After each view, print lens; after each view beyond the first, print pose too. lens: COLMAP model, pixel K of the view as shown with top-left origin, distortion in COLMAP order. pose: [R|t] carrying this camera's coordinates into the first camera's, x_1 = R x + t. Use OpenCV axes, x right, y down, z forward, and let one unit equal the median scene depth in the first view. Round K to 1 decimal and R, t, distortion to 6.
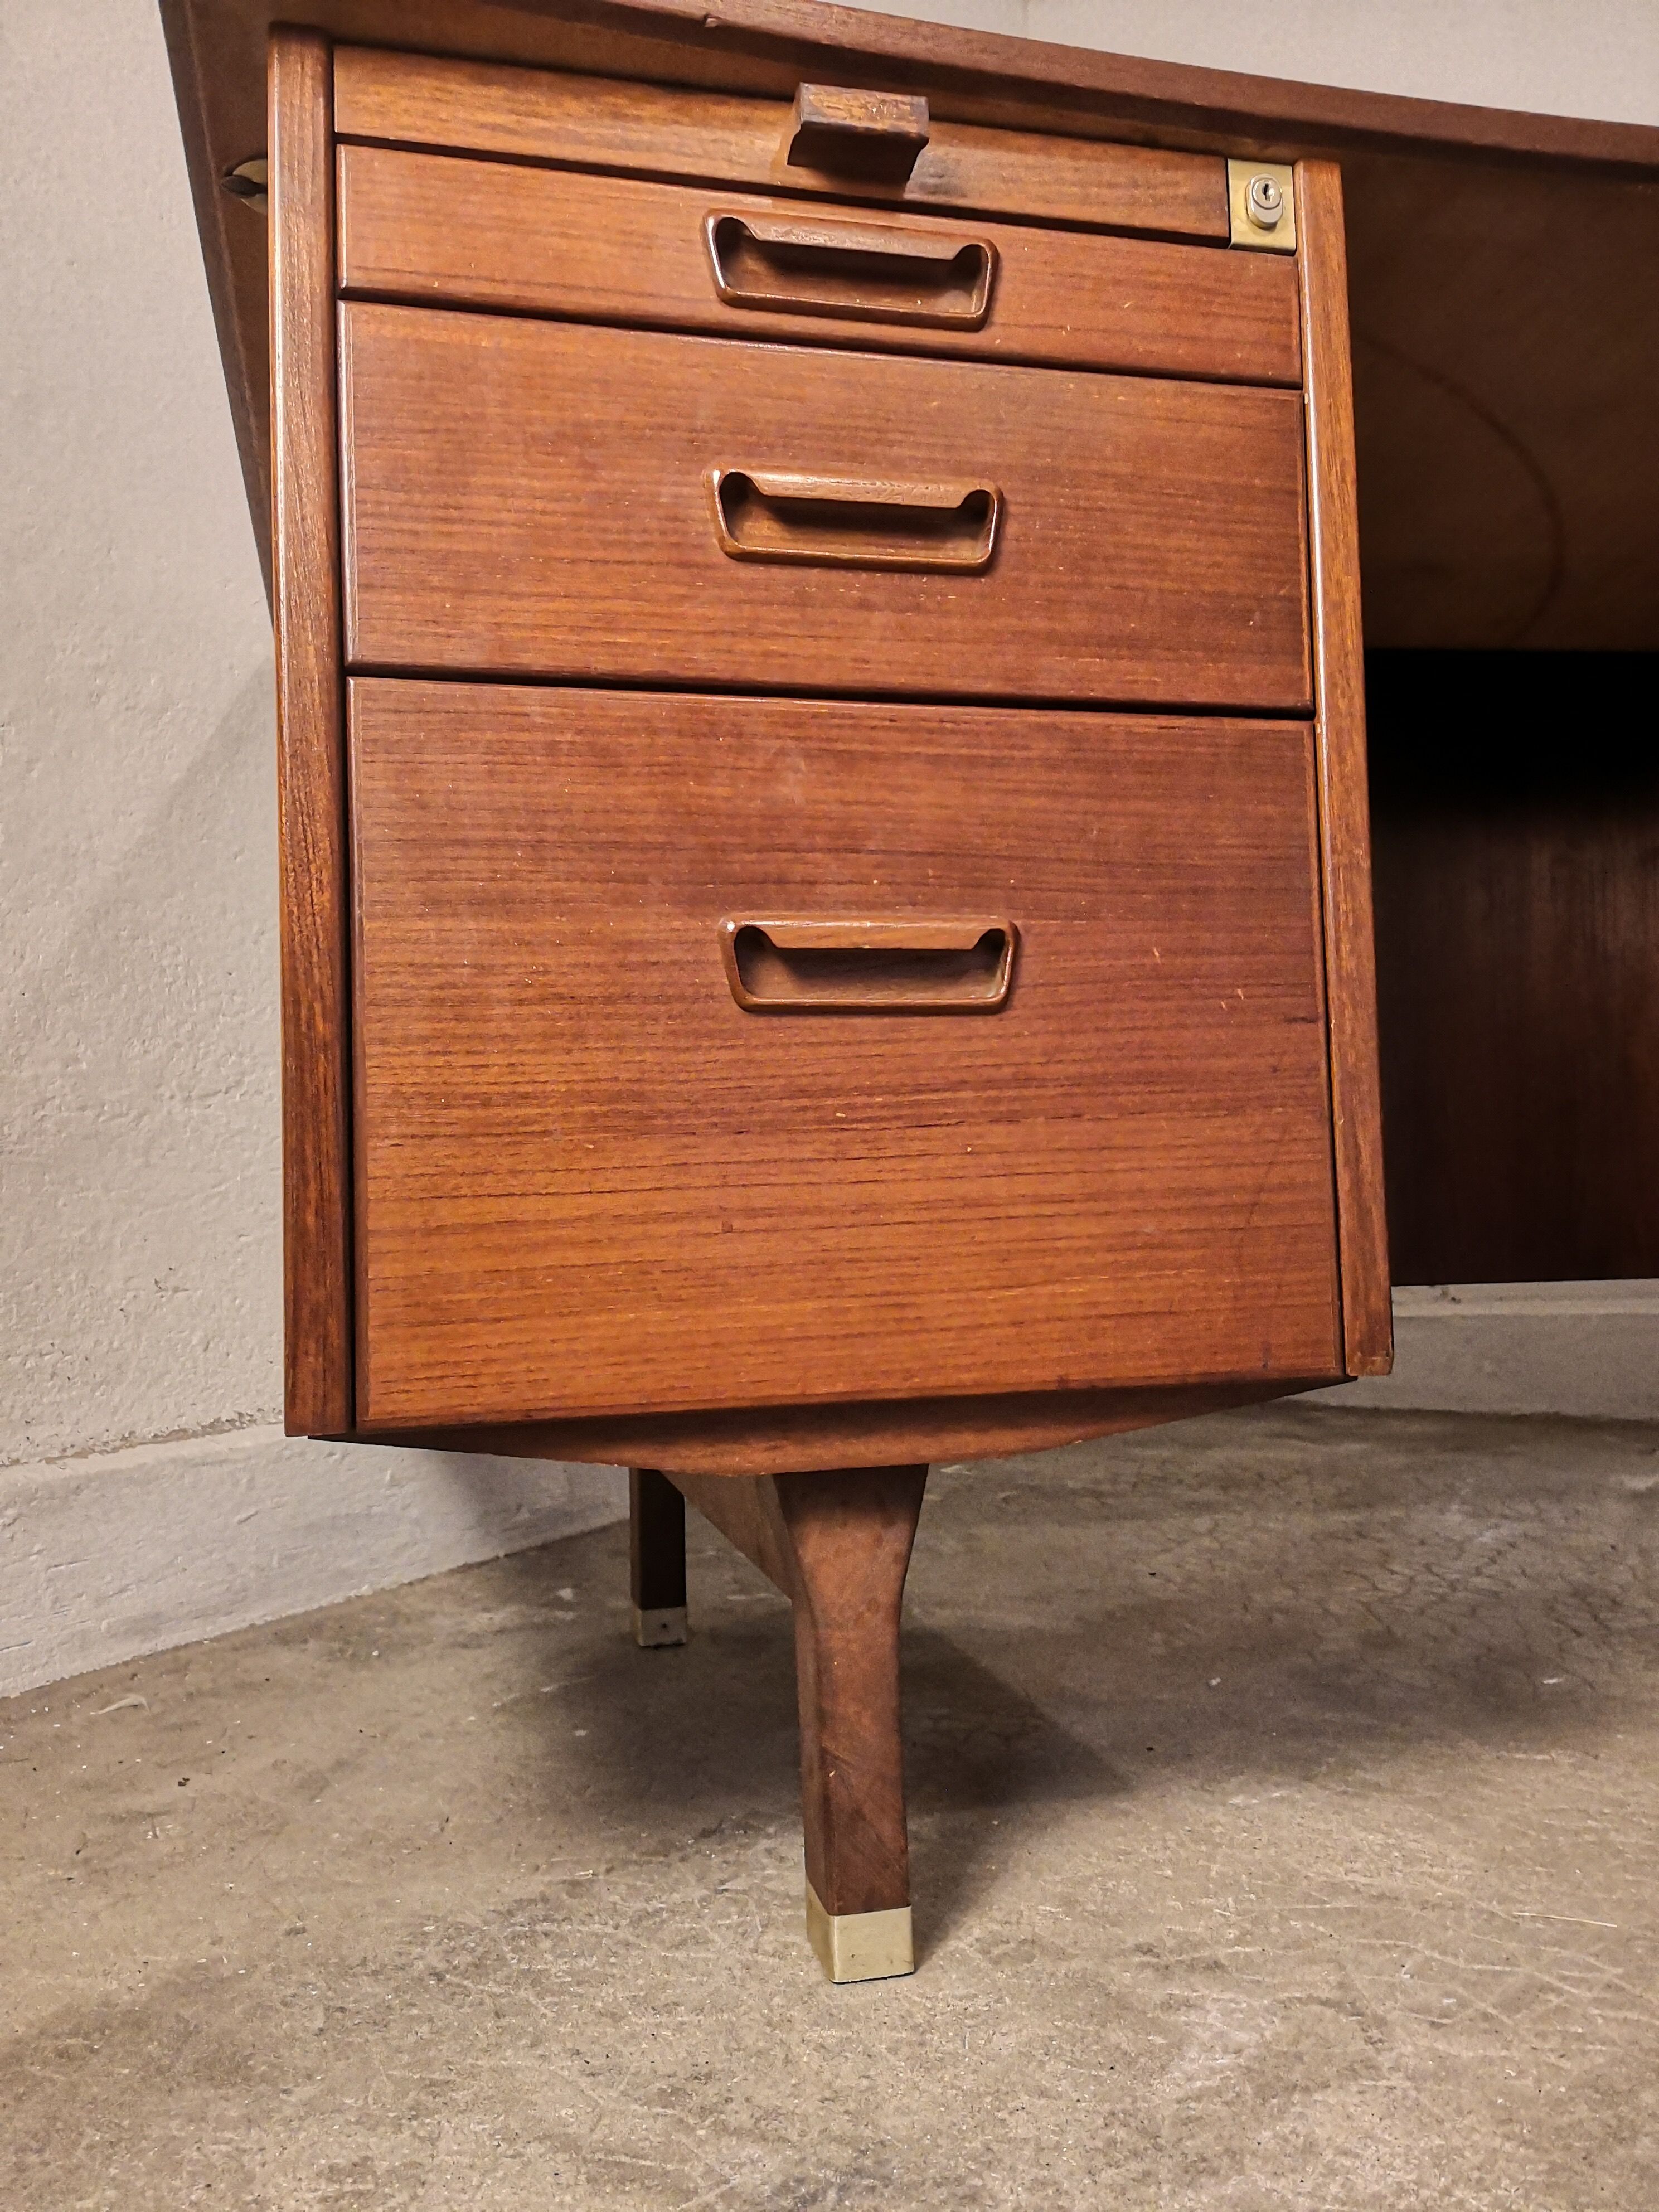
lens RADIAL K [[1764.2, 0, 872.5], [0, 1764.2, 1050.9], [0, 0, 1]] dist [0.055921, -0.084678]
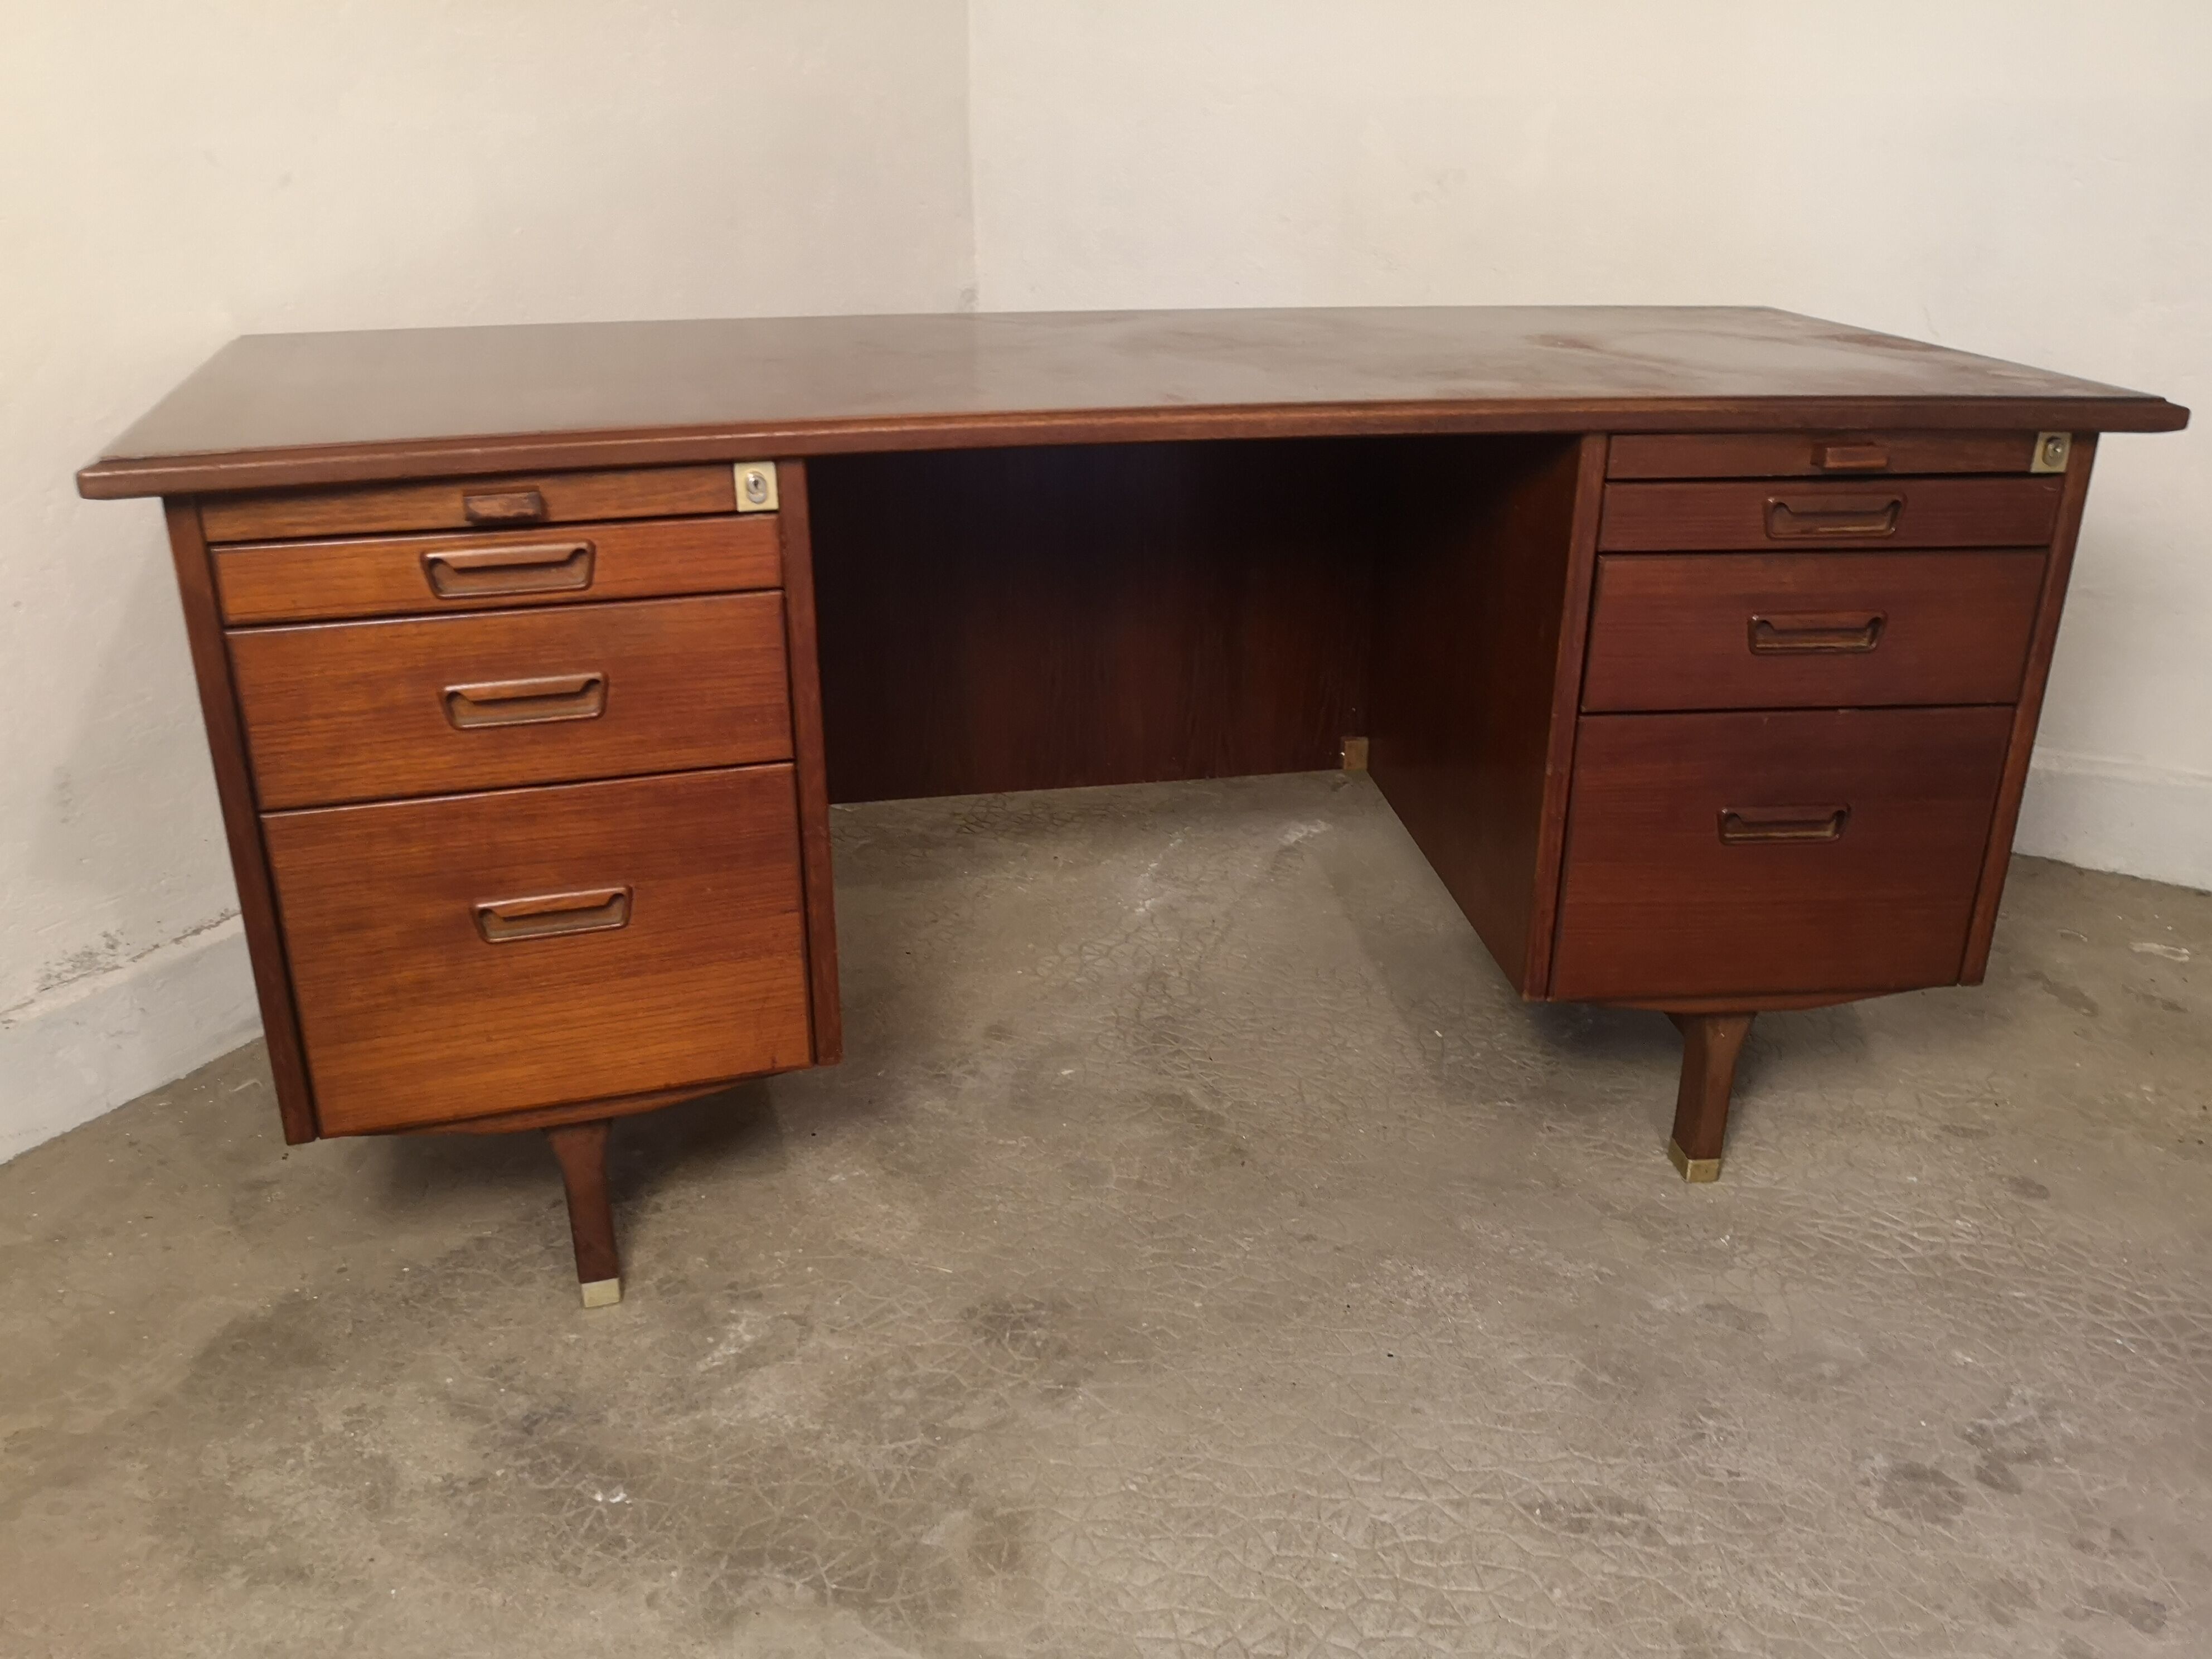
lens RADIAL K [[1764.2, 0, 1105.2], [0, 1764.2, 813.0], [0, 0, 1]] dist [0.055921, -0.084678]
pose [[0.998447, 0.006128, 0.055376, 0.509630], [-0.028820, 0.907430, 0.419213, -1.007368], [-0.047680, -0.420158, 0.906197, -0.808163]]
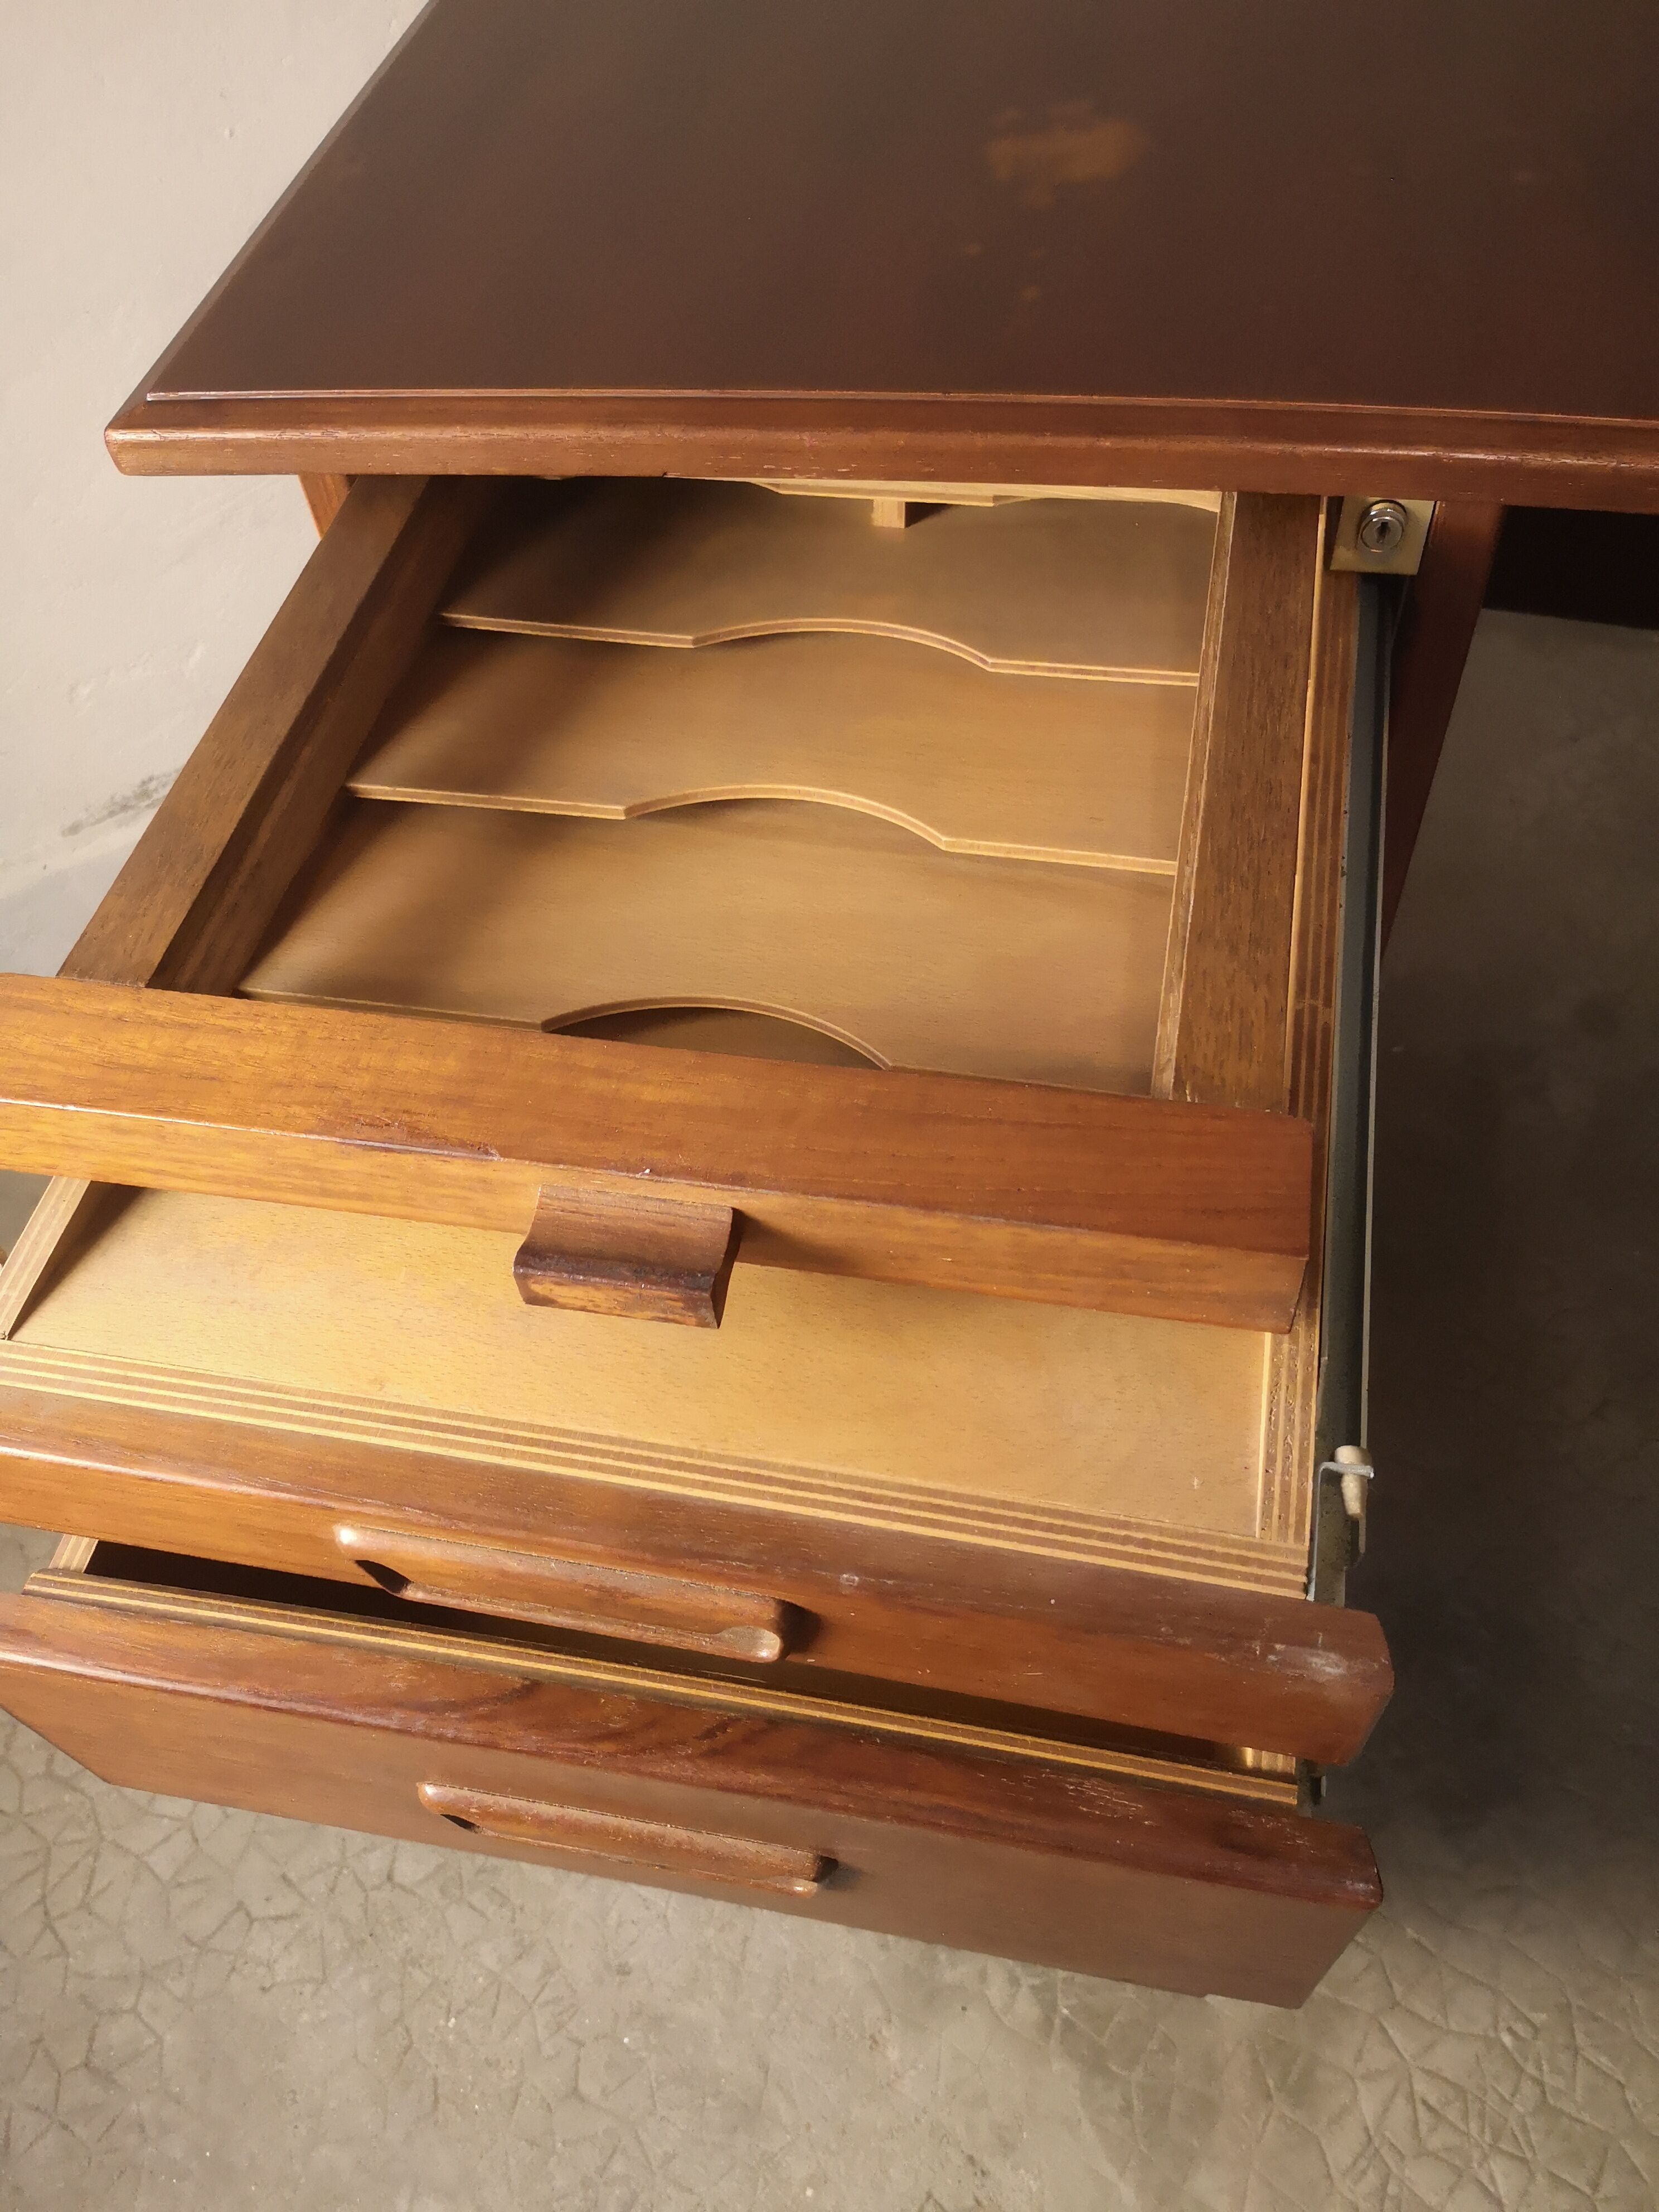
lens RADIAL K [[1764.2, 0, 839.2], [0, 1764.2, 1085.1], [0, 0, 1]] dist [0.055921, -0.084678]
pose [[0.897748, 0.331861, -0.289684, 0.340021], [0.065533, 0.549679, 0.832801, -1.105977], [0.435608, -0.766630, 0.471726, 0.352836]]
